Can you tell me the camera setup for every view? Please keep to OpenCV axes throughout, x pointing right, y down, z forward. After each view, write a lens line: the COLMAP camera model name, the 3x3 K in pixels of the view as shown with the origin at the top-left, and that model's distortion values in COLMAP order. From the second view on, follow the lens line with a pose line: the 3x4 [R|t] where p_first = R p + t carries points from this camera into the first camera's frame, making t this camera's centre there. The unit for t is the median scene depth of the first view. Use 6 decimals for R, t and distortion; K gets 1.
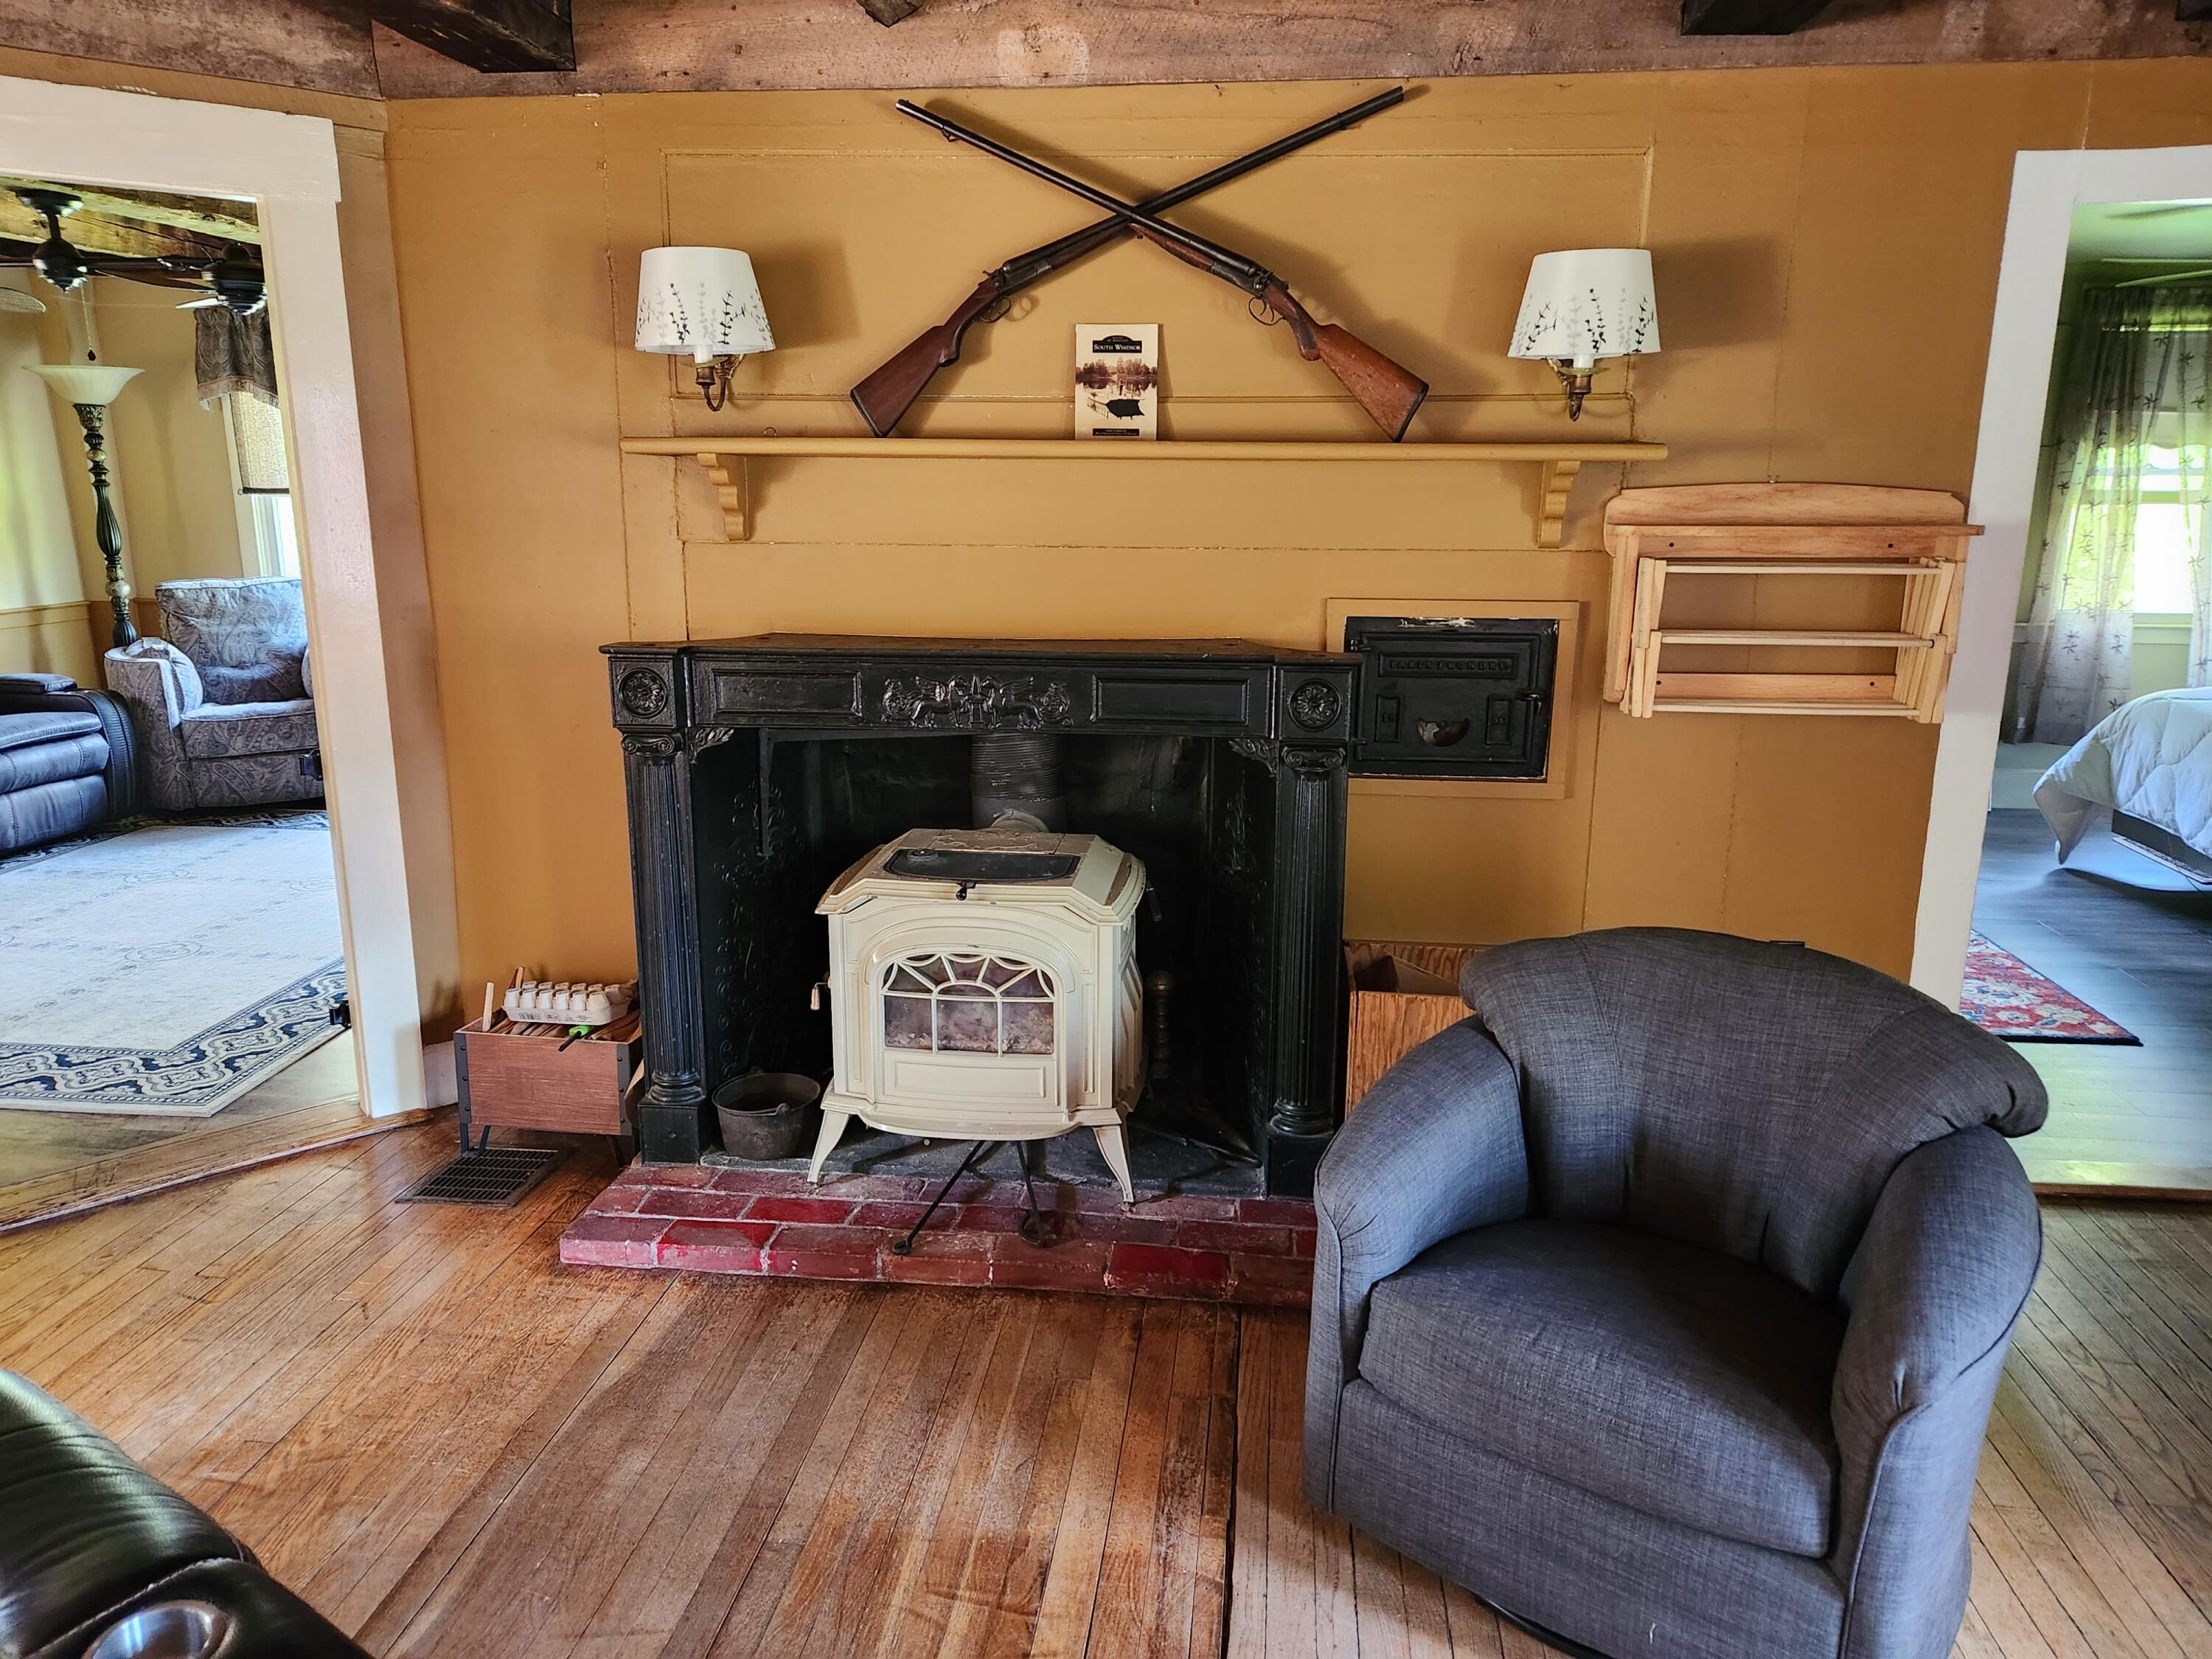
lens RADIAL K [[1499.3, 0, 1091.7], [0, 1499.3, 805.6], [0, 0, 1]] dist [0.028559, 0.000243]
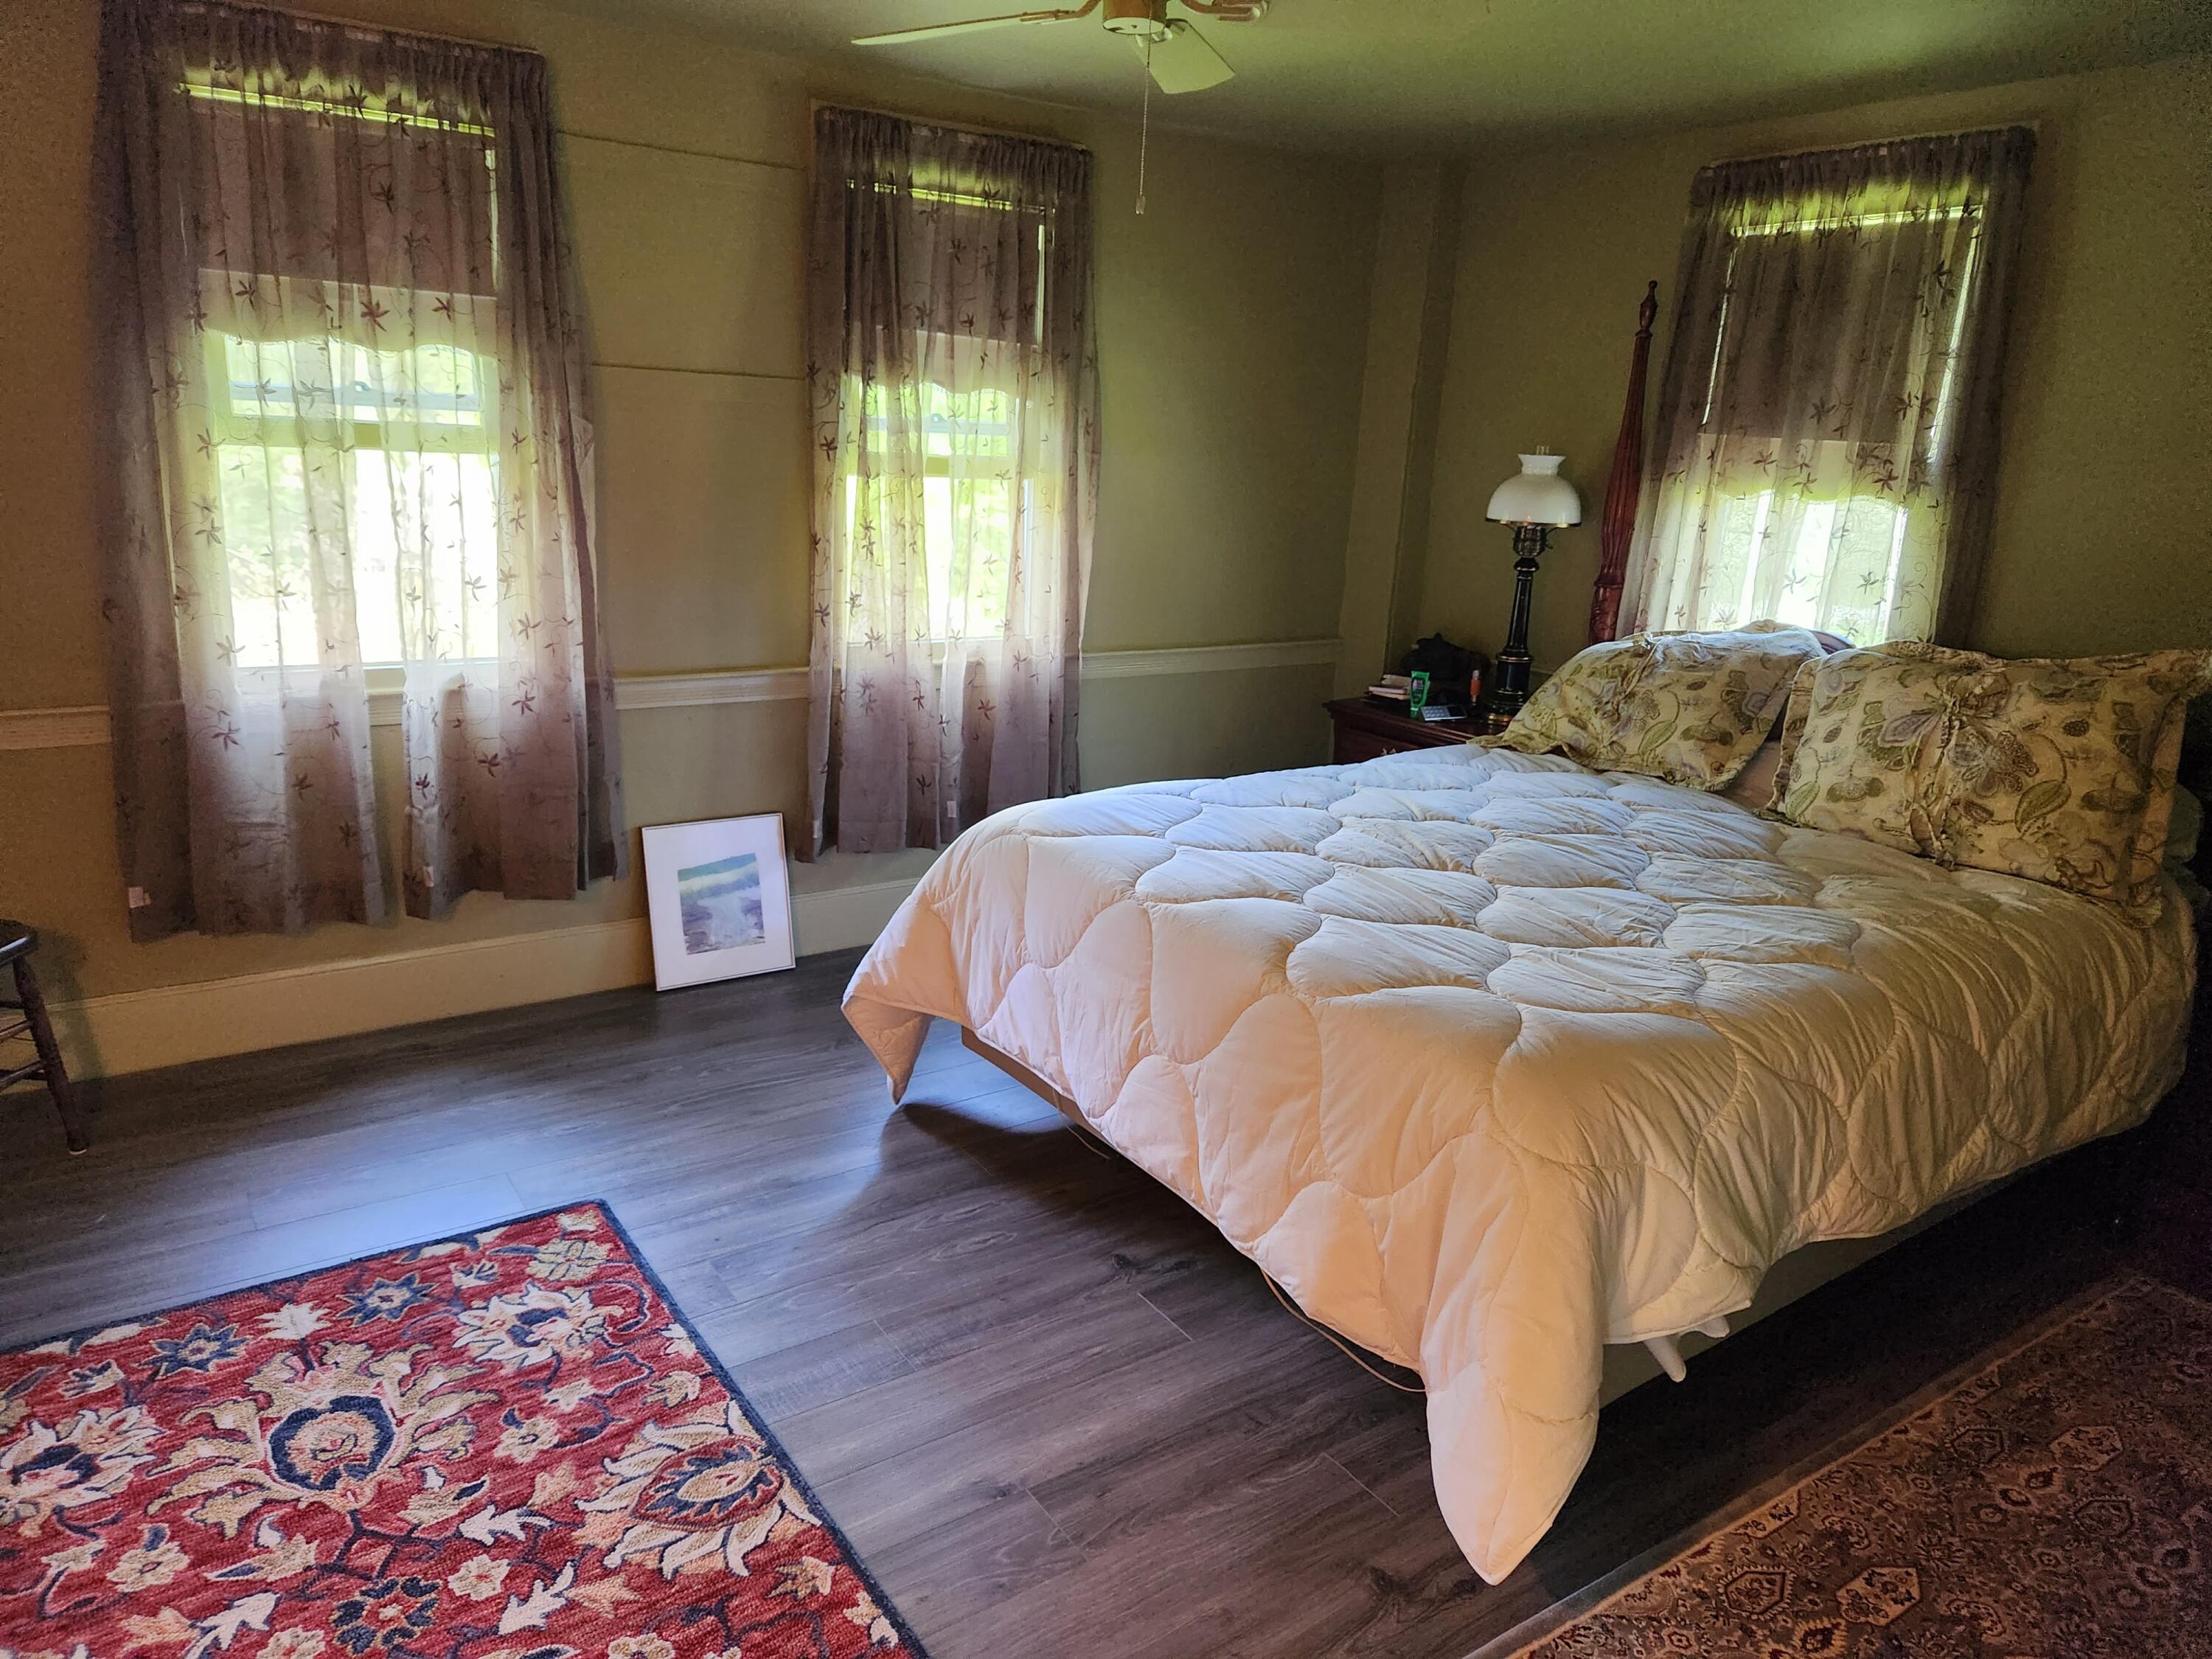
lens RADIAL K [[1499.3, 0, 1092.3], [0, 1499.3, 831.6], [0, 0, 1]] dist [0.028559, 0.000243]
pose [[0.751333, -0.137510, 0.645437, 0.319617], [0.099165, 0.990470, 0.095583, -0.108235], [-0.652430, -0.007810, 0.757809, 0.488078]]
